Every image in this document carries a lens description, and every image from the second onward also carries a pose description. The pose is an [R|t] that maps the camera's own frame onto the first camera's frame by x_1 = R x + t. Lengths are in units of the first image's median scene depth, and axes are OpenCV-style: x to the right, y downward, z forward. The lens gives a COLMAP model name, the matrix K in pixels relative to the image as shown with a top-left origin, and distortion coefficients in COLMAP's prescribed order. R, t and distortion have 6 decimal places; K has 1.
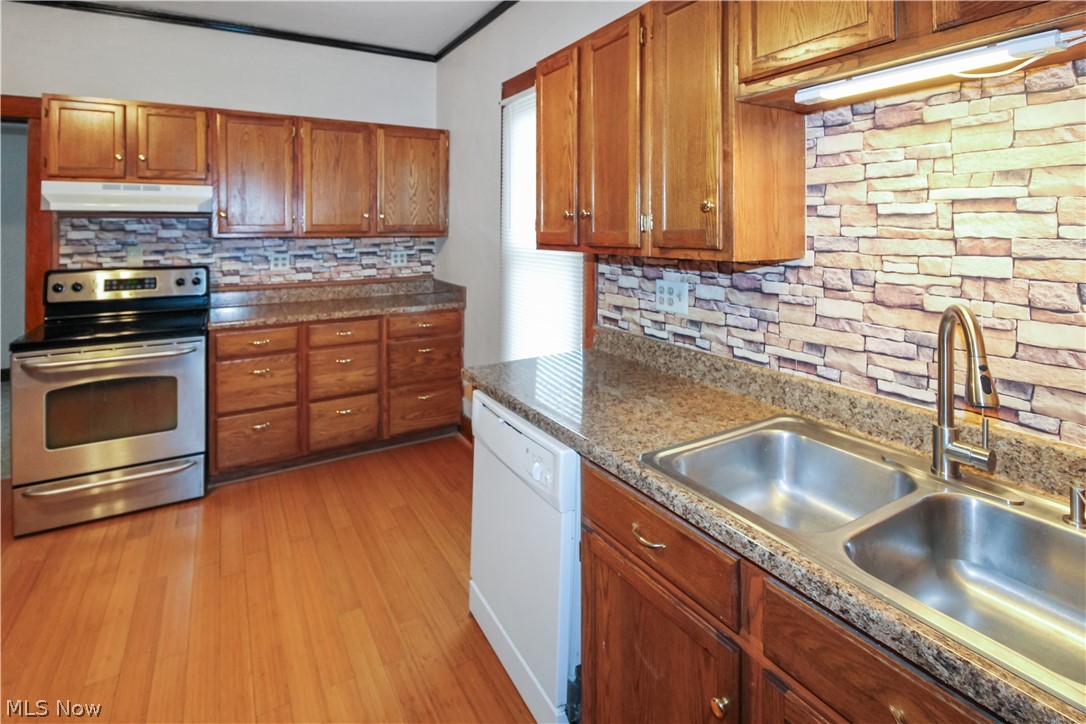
lens RADIAL K [[542.7, 0, 544.9], [0, 542.7, 217.7], [0, 0, 1]] dist [0.000576, -0.010098]
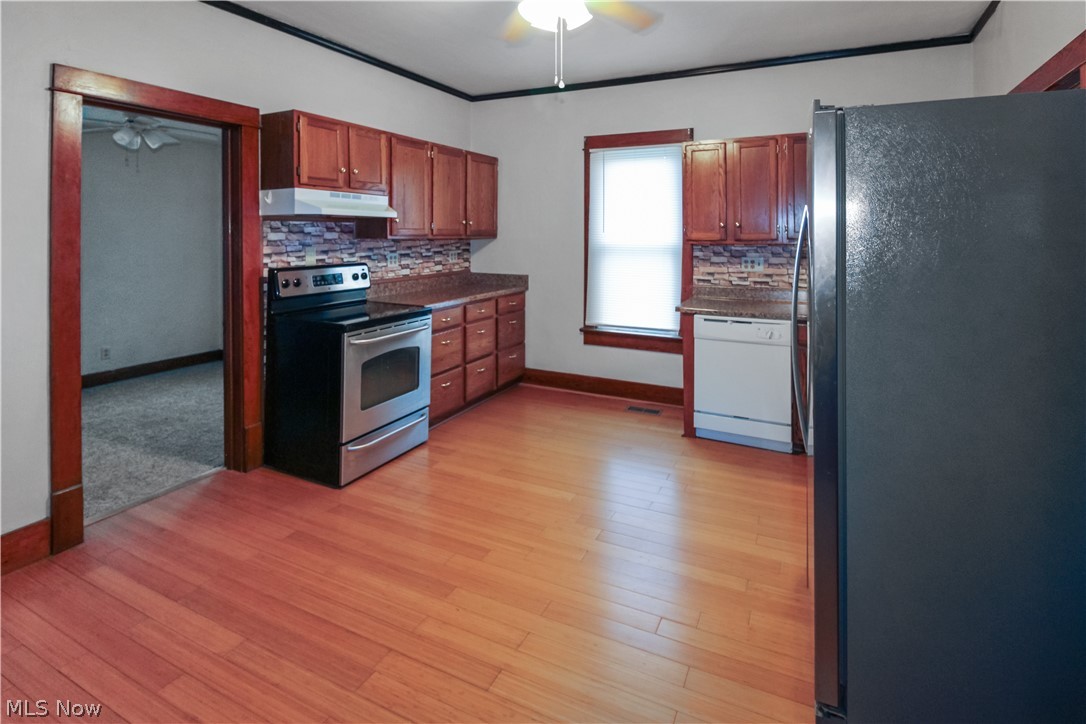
lens RADIAL K [[546.3, 0, 544.0], [0, 546.3, 204.8], [0, 0, 1]] dist [-0.000576, -0.000321]
pose [[0.843040, 0.032627, 0.536860, -0.955491], [-0.012624, 0.999084, -0.040894, 0.006165], [-0.537702, 0.027698, 0.842680, -0.217021]]
